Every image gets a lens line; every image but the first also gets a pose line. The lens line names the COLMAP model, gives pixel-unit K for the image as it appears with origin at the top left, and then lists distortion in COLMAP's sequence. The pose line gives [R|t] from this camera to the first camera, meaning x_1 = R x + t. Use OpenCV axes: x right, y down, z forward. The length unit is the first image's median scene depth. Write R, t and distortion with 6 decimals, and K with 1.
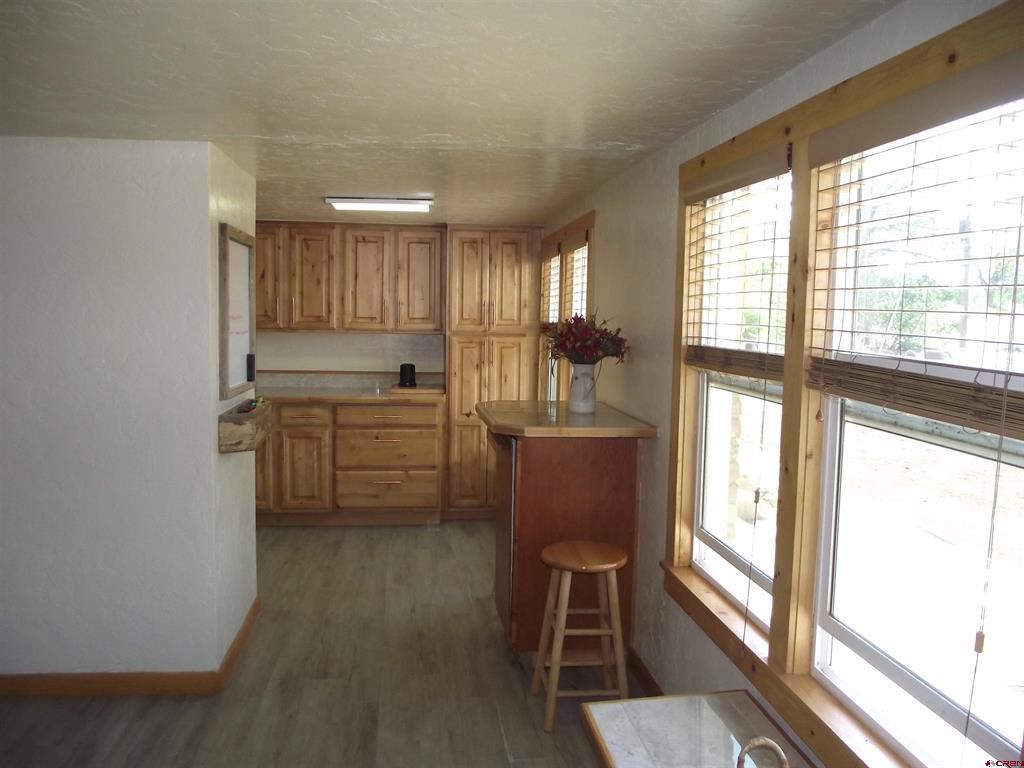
lens RADIAL K [[803.8, 0, 511.3], [0, 803.8, 379.0], [0, 0, 1]] dist [-0.086621, 0.067340]
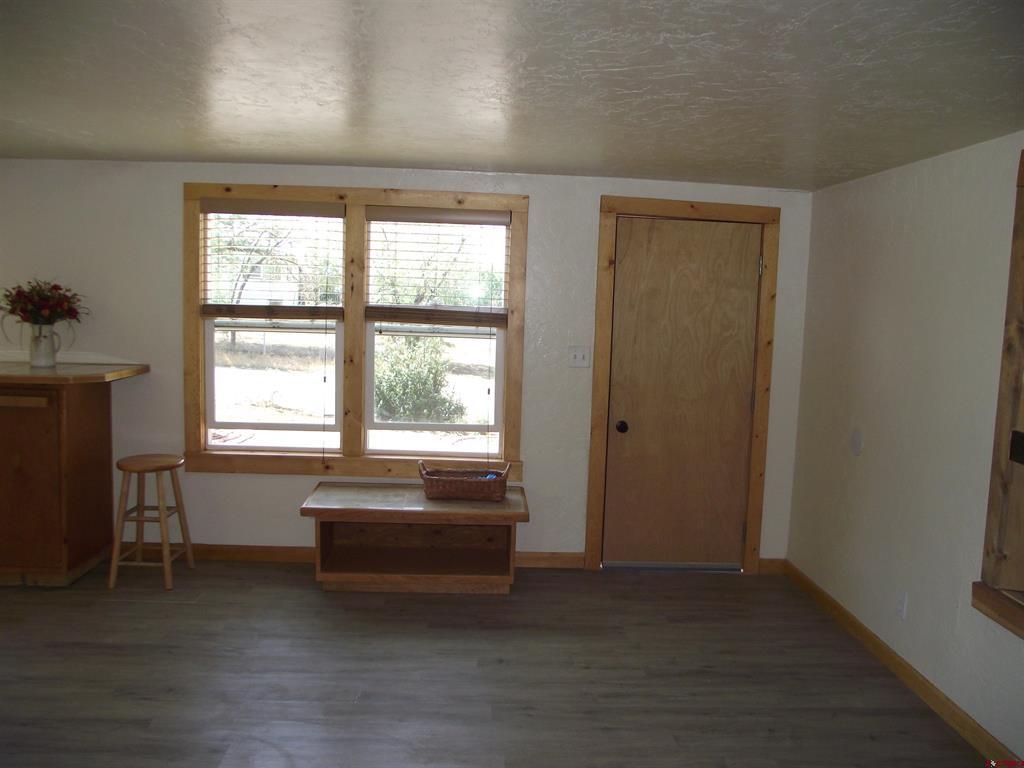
lens RADIAL K [[803.8, 0, 511.3], [0, 803.8, 379.0], [0, 0, 1]] dist [-0.086621, 0.067340]
pose [[0.090292, -0.118880, 0.988795, -1.555309], [0.055951, 0.991888, 0.114142, -0.050801], [-0.994342, 0.045018, 0.096211, 0.342281]]
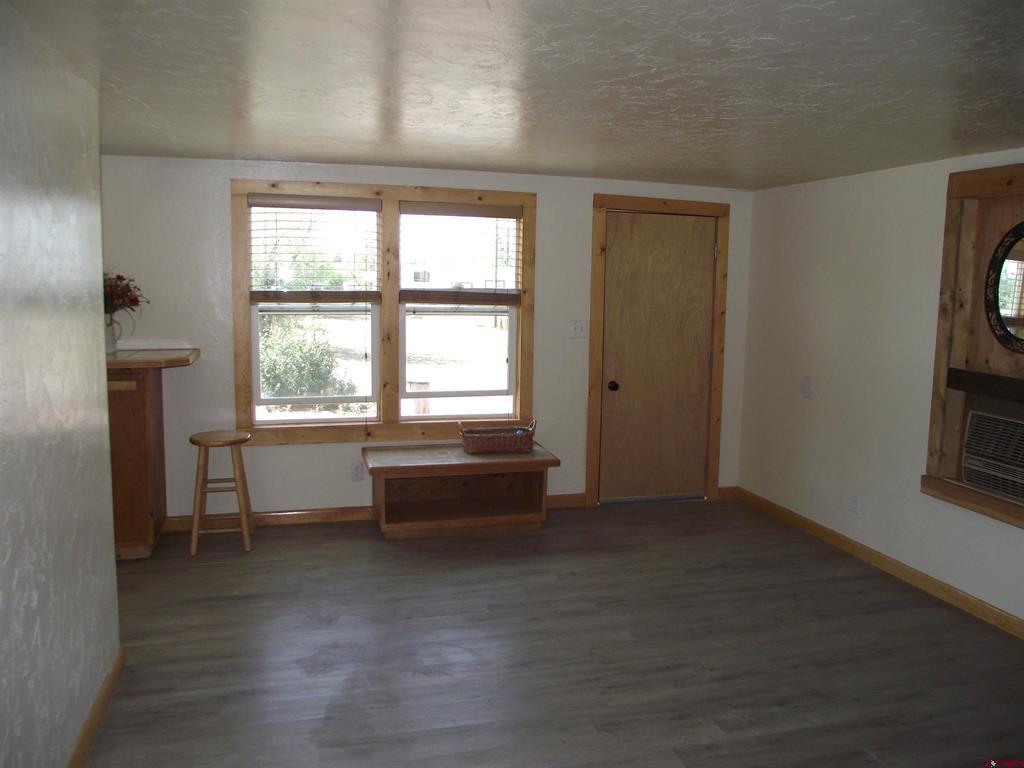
lens RADIAL K [[803.8, 0, 511.3], [0, 803.8, 379.0], [0, 0, 1]] dist [-0.086621, 0.067340]
pose [[-0.141440, -0.142557, 0.979629, -1.879177], [0.067318, 0.985901, 0.153189, -0.098778], [-0.987655, 0.087614, -0.129849, 0.870062]]
